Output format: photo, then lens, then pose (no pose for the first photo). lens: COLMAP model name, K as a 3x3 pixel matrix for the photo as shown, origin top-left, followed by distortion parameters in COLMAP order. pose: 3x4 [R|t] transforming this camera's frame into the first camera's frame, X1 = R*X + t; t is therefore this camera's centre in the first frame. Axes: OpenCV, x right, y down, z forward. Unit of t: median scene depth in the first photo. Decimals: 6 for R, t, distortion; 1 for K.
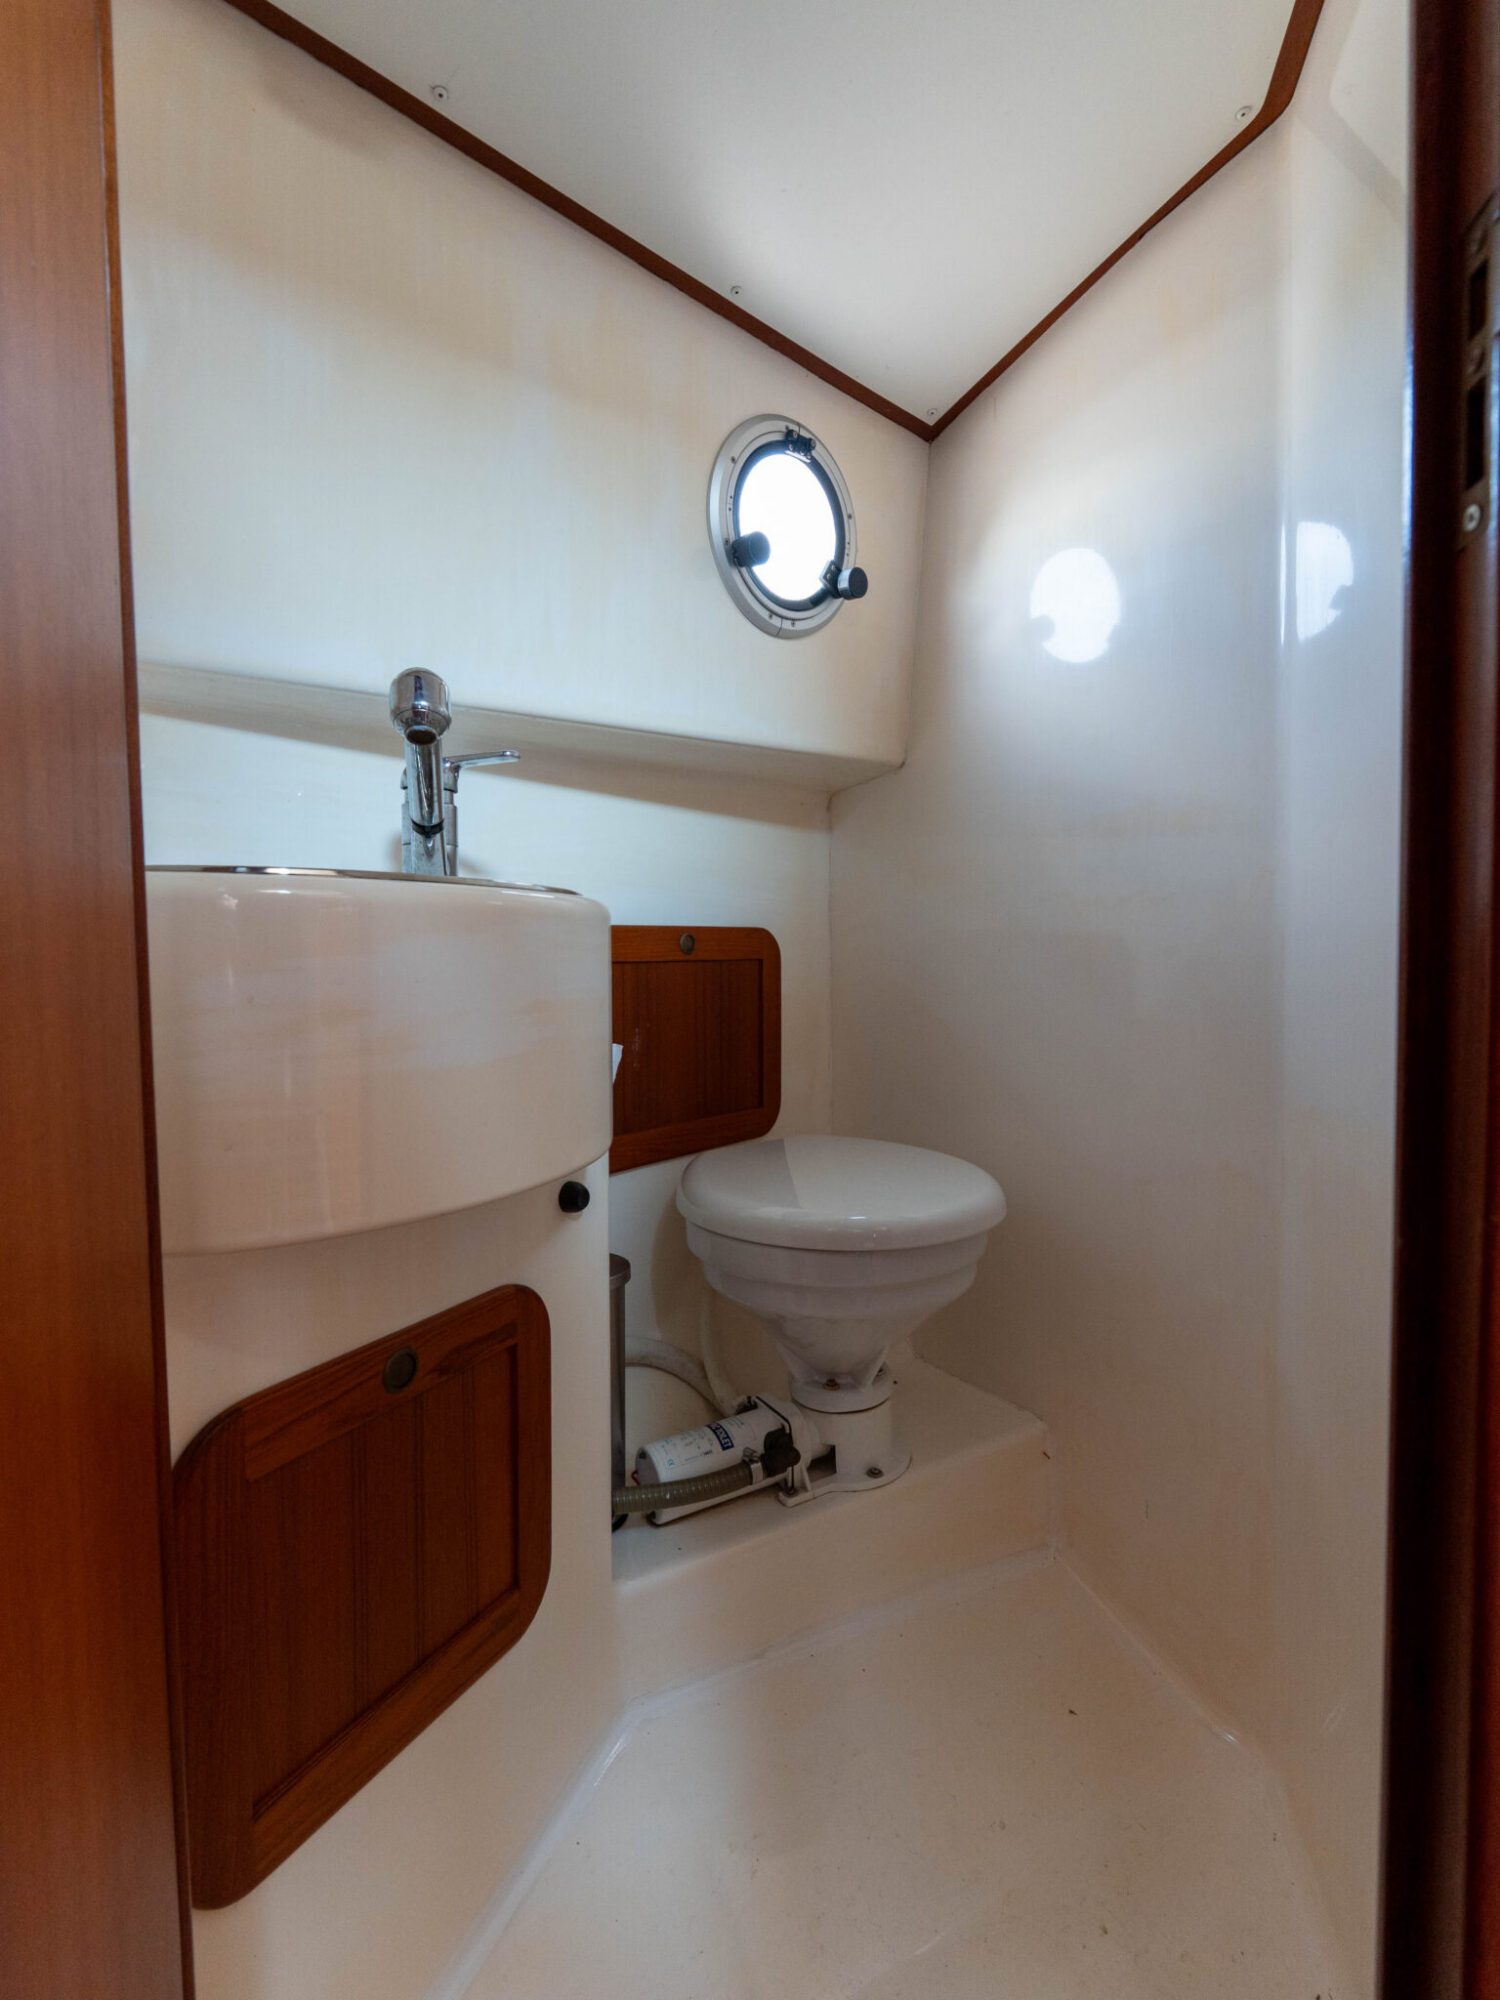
lens RADIAL K [[944.1, 0, 743.9], [0, 944.1, 1011.2], [0, 0, 1]] dist [-0.006850, -0.000419]
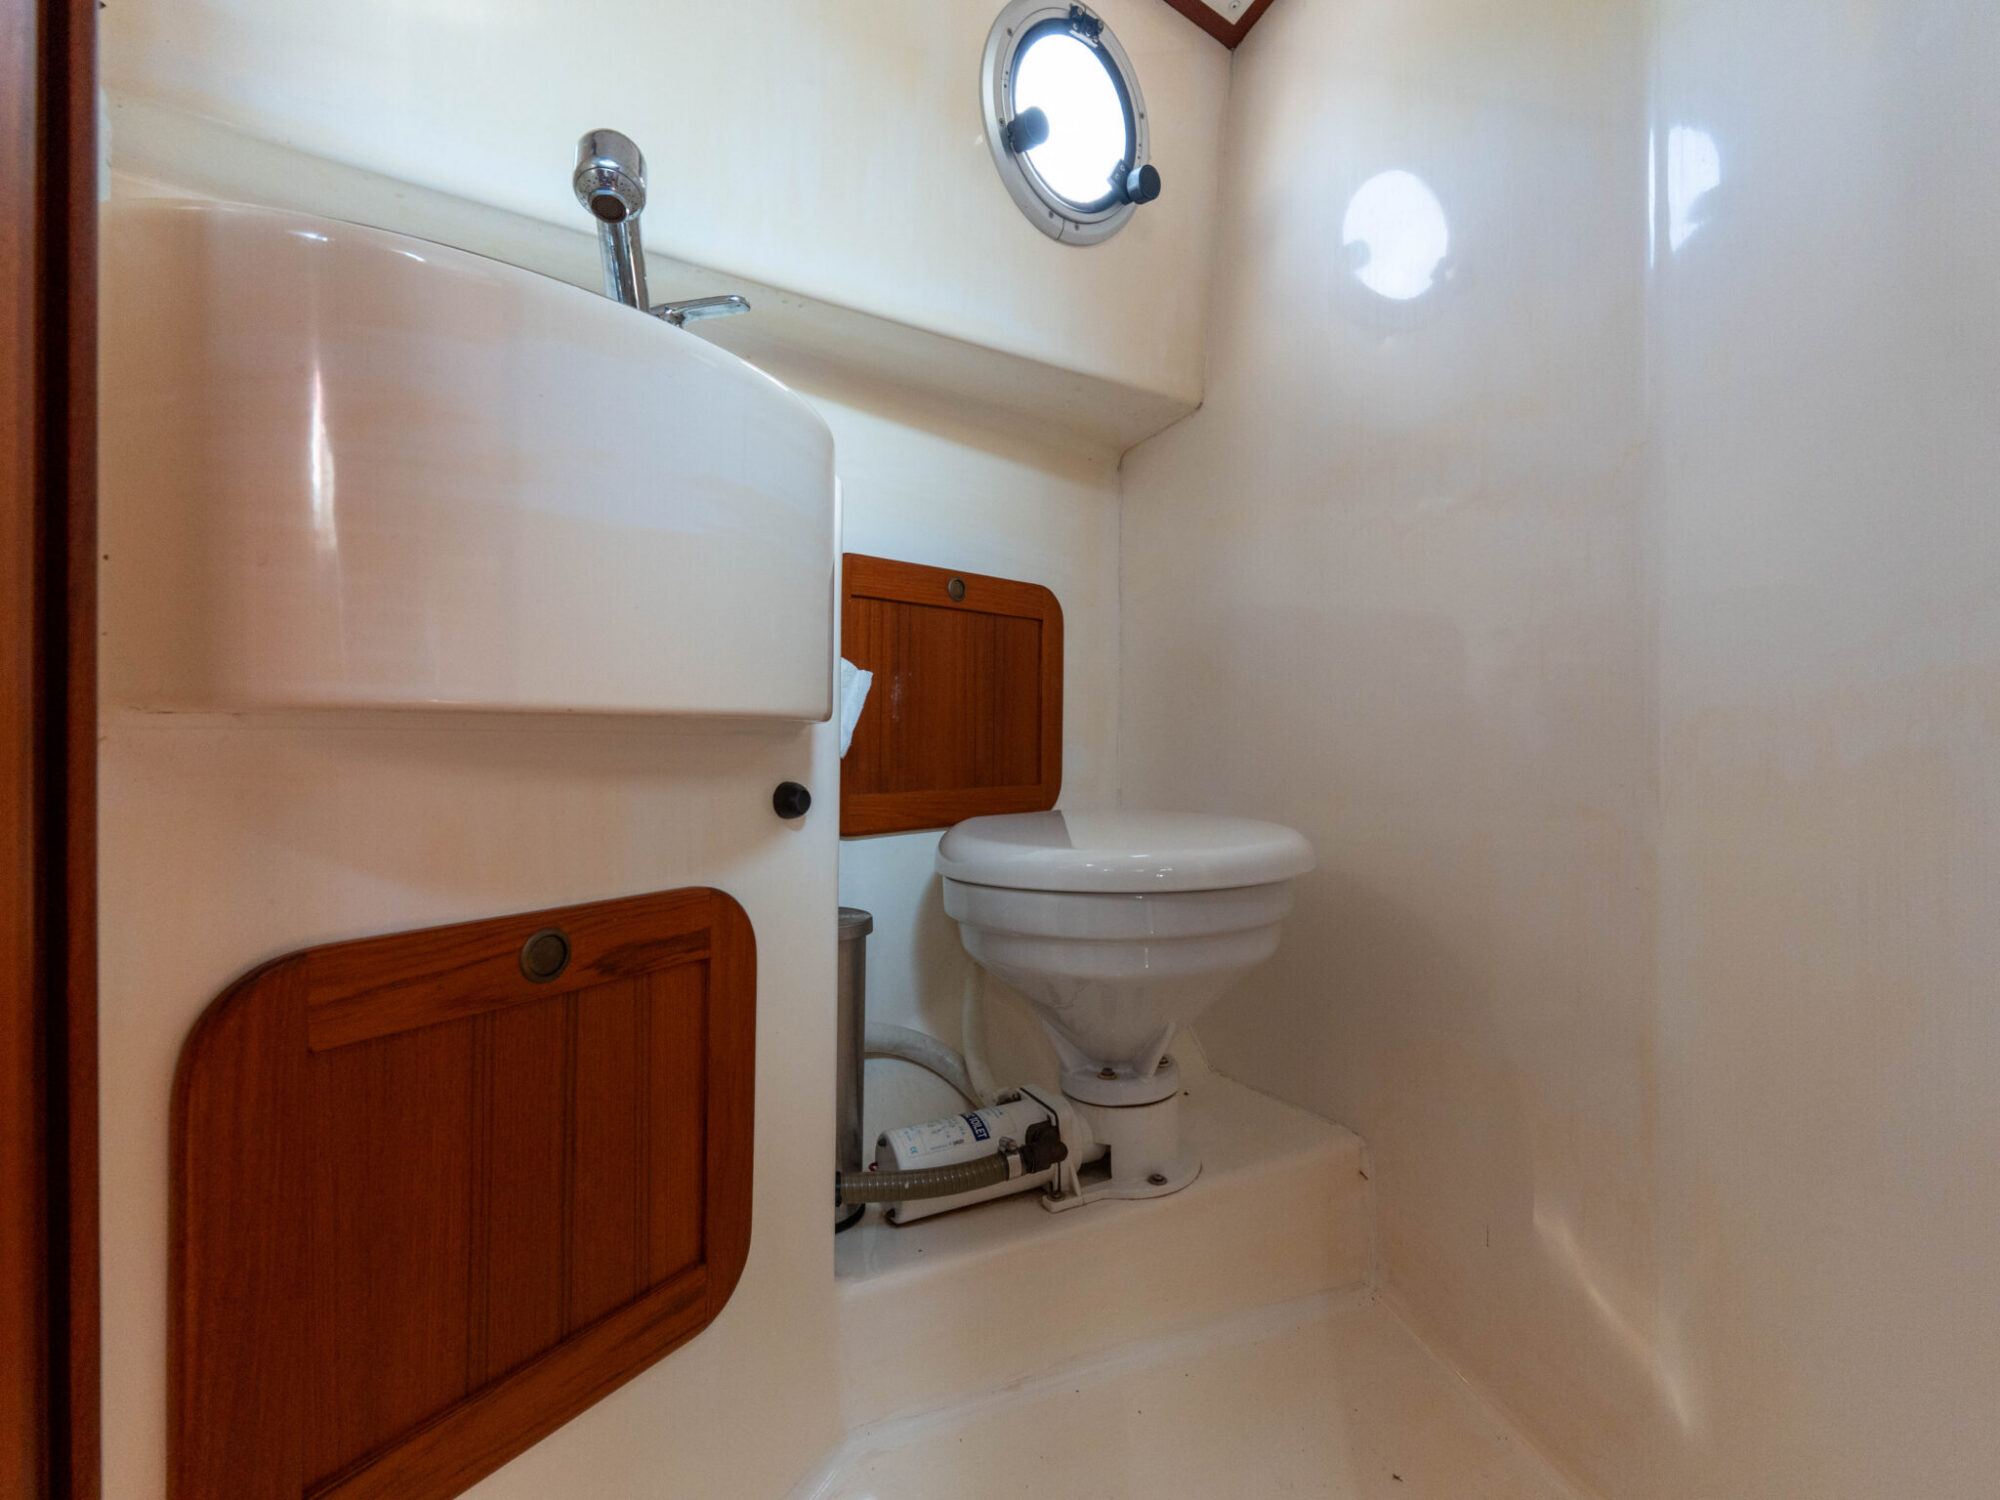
lens RADIAL K [[944.1, 0, 996.8], [0, 944.1, 746.7], [0, 0, 1]] dist [-0.006850, -0.000419]
pose [[0.998358, 0.014314, -0.055464, 0.036956], [-0.016739, 0.998913, -0.043501, 0.142411], [0.054781, 0.044358, 0.997513, 0.131311]]
